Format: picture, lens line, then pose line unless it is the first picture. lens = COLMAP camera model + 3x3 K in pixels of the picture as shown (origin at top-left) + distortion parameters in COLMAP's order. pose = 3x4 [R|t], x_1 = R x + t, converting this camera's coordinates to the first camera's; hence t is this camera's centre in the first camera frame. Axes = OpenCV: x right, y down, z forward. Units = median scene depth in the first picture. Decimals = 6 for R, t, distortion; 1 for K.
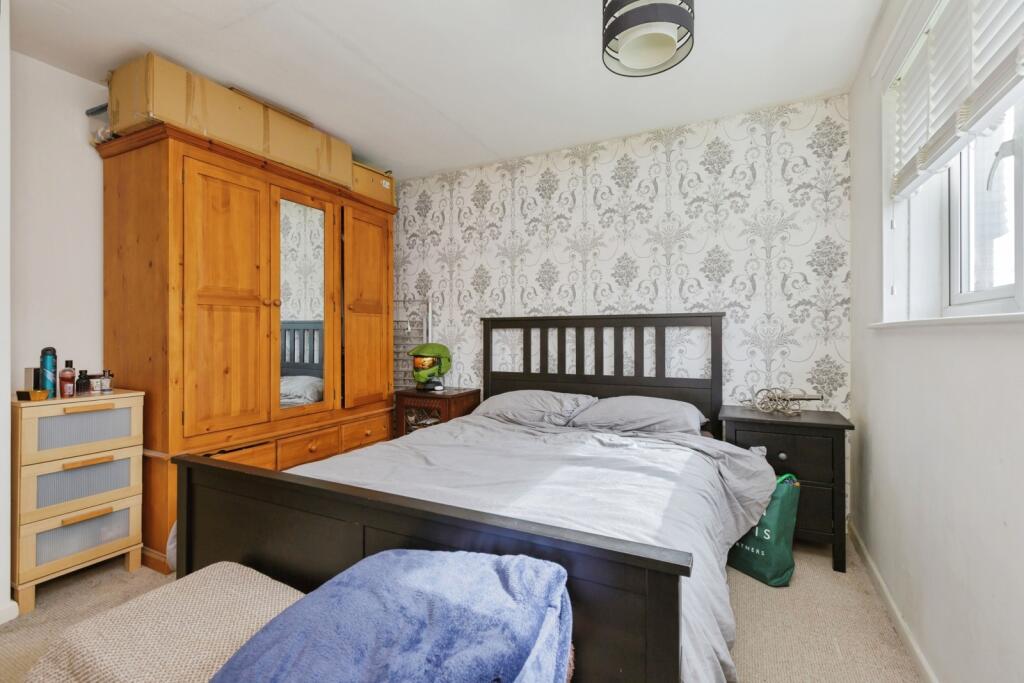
lens RADIAL K [[458.4, 0, 510.1], [0, 458.4, 333.0], [0, 0, 1]] dist [-0.000018, 0.000050]
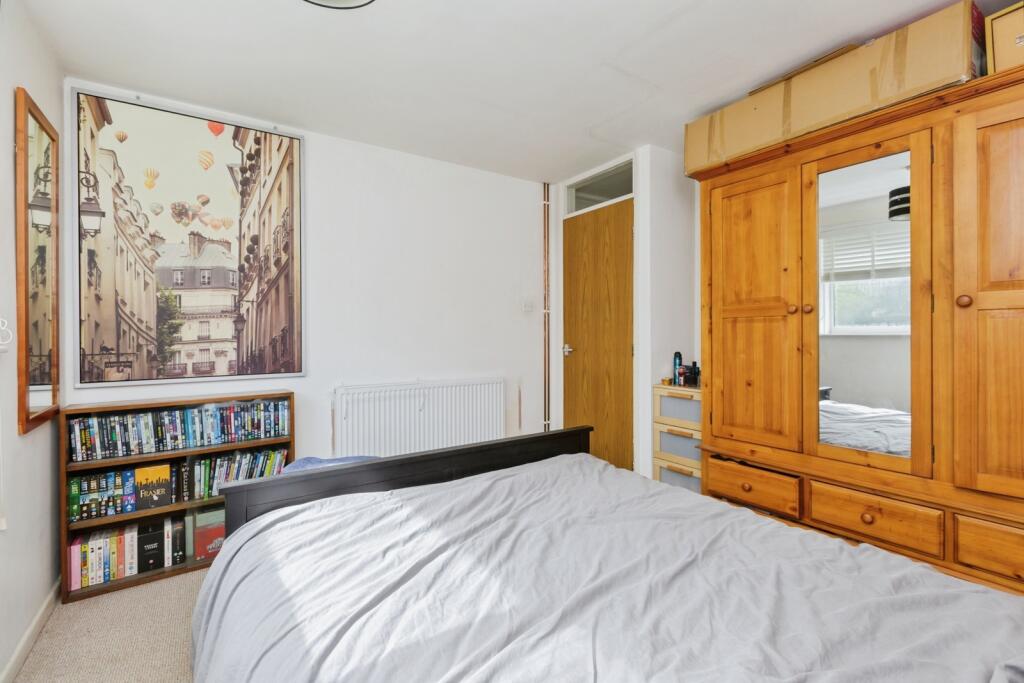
lens RADIAL K [[458.4, 0, 510.1], [0, 458.4, 333.0], [0, 0, 1]] dist [-0.000018, 0.000050]
pose [[-0.487778, 0.003218, -0.872962, 0.492636], [0.006593, 0.999978, 0.000002, -0.028928], [0.872943, -0.005754, -0.487788, 1.026985]]
